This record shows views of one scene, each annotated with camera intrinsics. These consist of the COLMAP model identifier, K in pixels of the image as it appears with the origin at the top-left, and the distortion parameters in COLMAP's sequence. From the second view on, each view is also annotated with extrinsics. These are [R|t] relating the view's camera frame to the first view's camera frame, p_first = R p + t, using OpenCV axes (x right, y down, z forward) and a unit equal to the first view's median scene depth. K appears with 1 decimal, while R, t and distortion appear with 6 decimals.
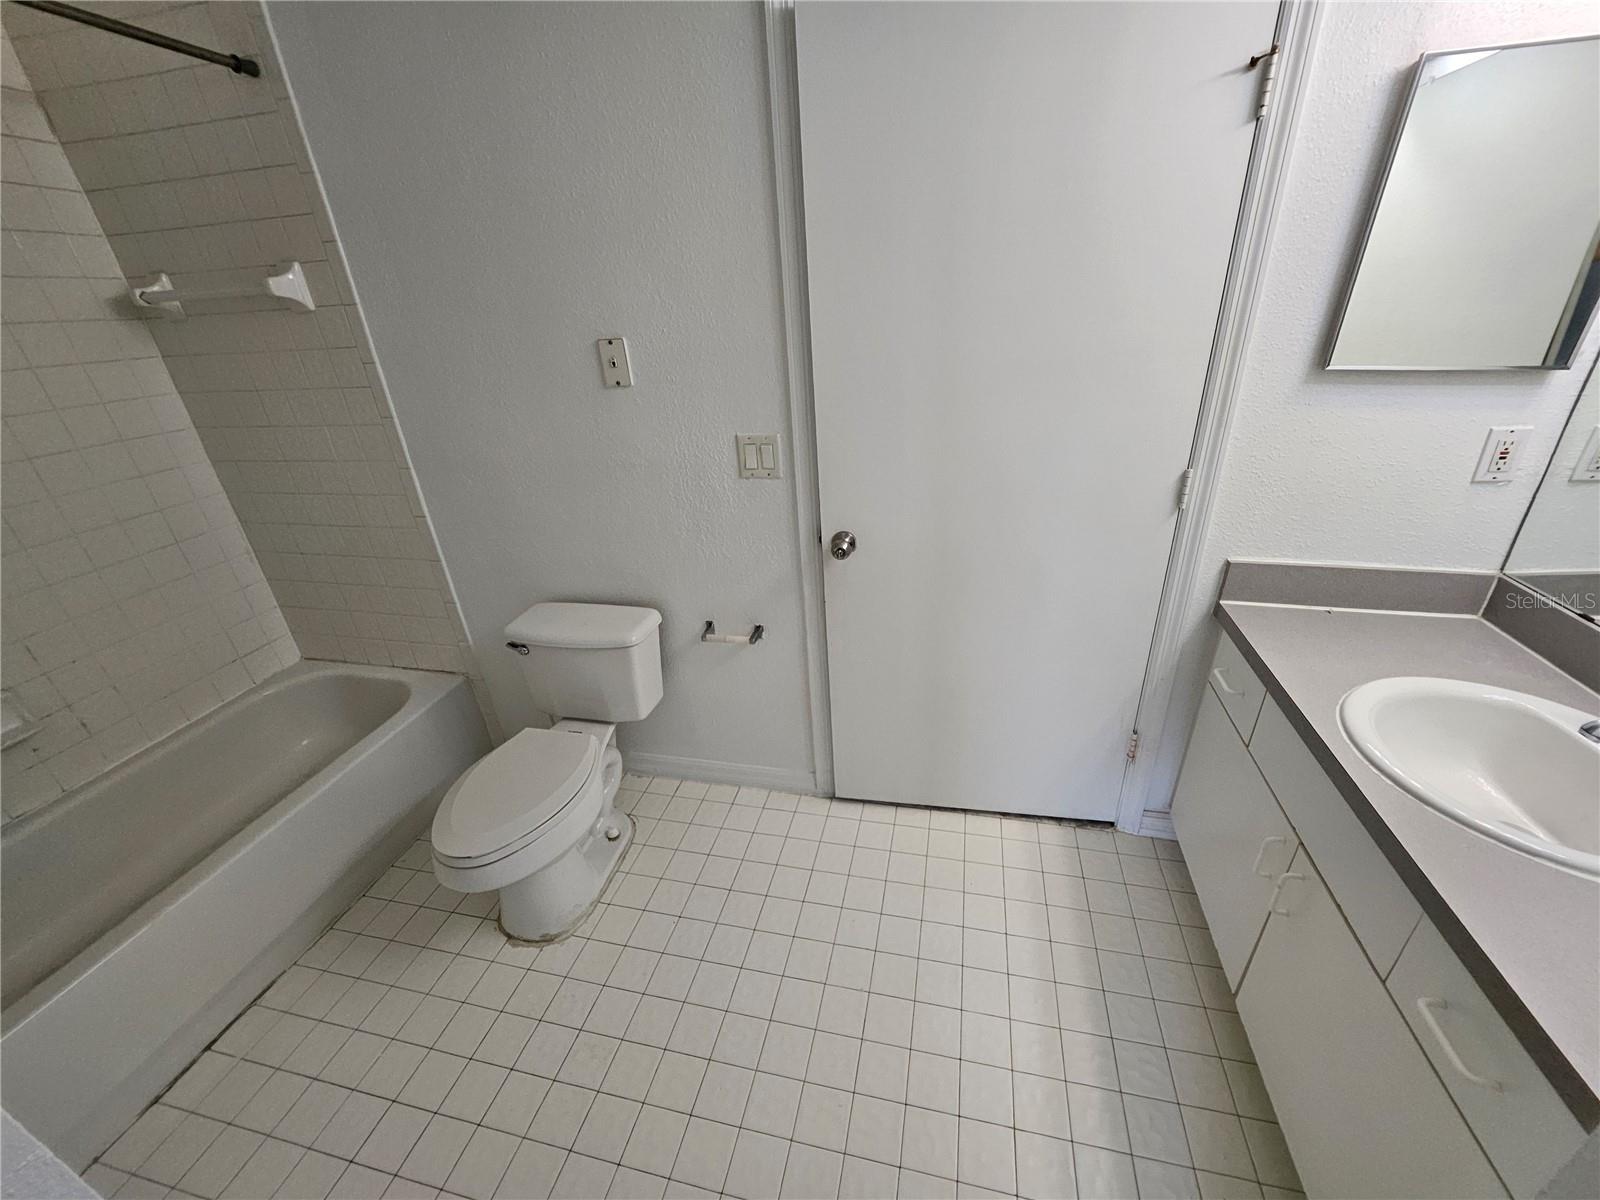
lens RADIAL K [[634.6, 0, 812.7], [0, 634.6, 598.3], [0, 0, 1]] dist [-0.006169, 0.001179]
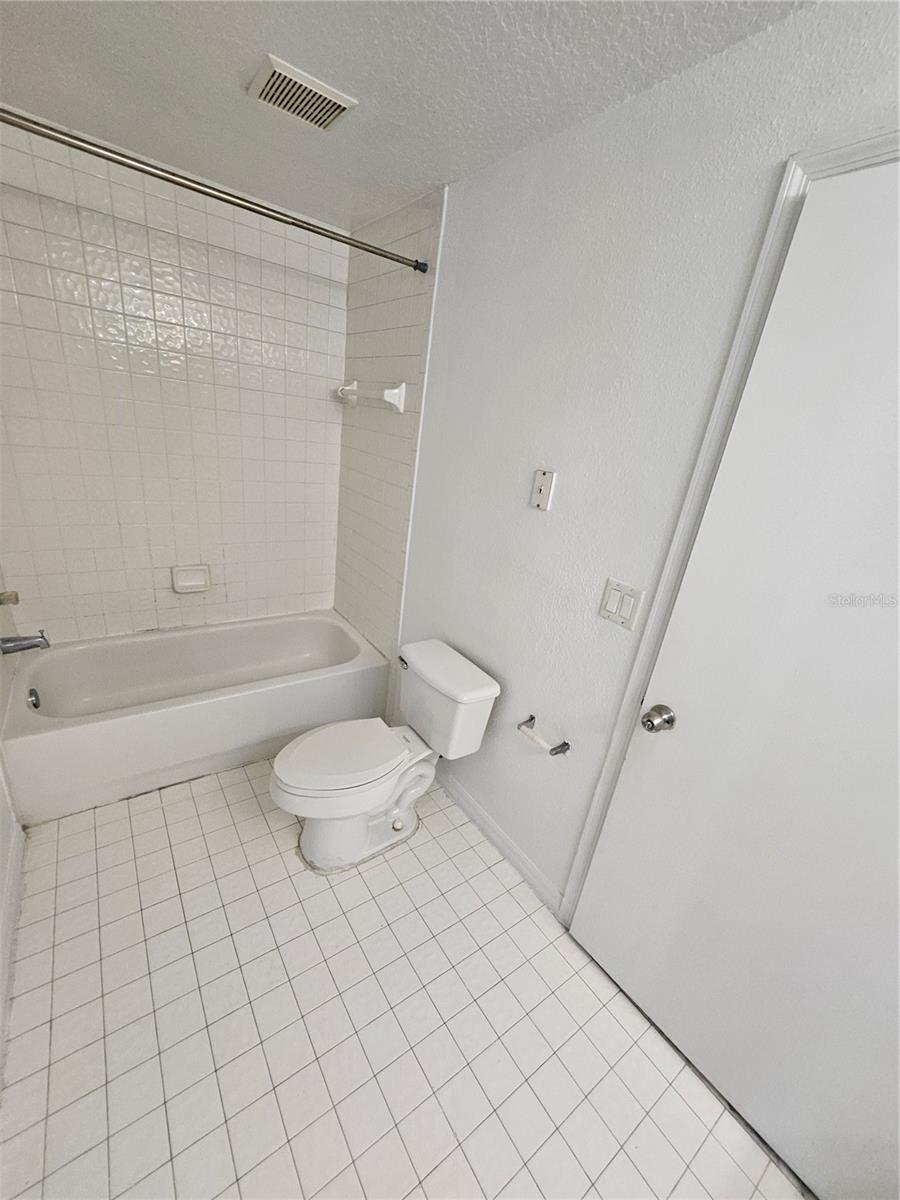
lens RADIAL K [[476.0, 0, 448.5], [0, 476.0, 607.9], [0, 0, 1]] dist [-0.006169, 0.001179]
pose [[0.734229, 0.382767, -0.560711, 0.146282], [-0.438637, 0.897838, 0.038527, -0.117134], [0.518175, 0.217661, 0.827115, 0.188539]]
